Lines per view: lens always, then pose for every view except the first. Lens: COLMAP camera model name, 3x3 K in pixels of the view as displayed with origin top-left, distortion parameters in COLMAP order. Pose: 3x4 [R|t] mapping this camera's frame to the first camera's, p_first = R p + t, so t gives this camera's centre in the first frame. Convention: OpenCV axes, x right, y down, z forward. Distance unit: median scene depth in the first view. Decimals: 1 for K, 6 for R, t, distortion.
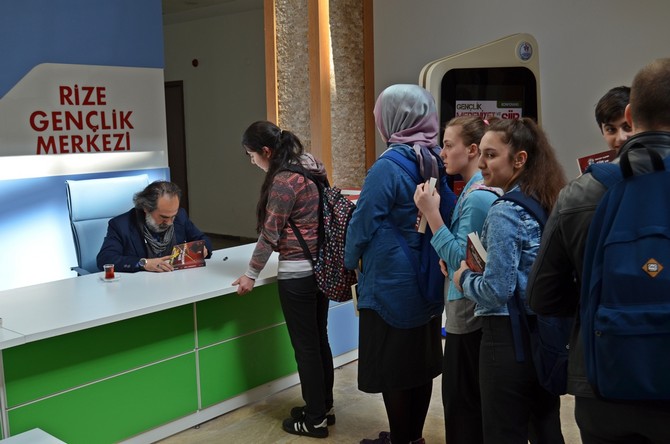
lens RADIAL K [[719.2, 0, 332.3], [0, 719.2, 221.1], [0, 0, 1]] dist [-0.070727, 0.000000]
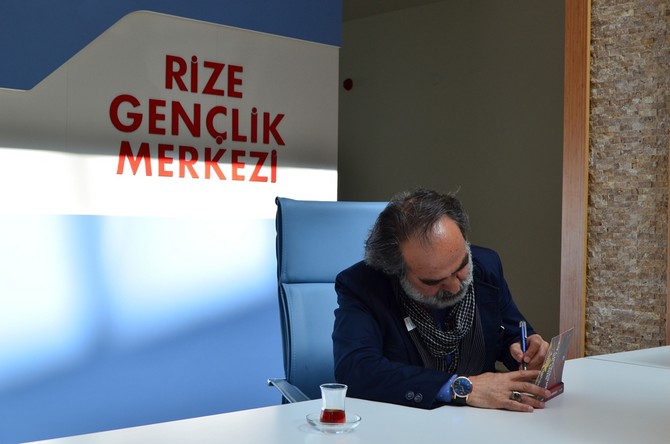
lens RADIAL K [[951.1, 0, 335.5], [0, 951.1, 223.0], [0, 0, 1]] dist [0.007112, 0.000000]
pose [[0.988904, 0.041811, -0.142550, -0.138992], [-0.059754, 0.990480, -0.124013, 0.023517], [0.136008, 0.131155, 0.981988, 0.298786]]
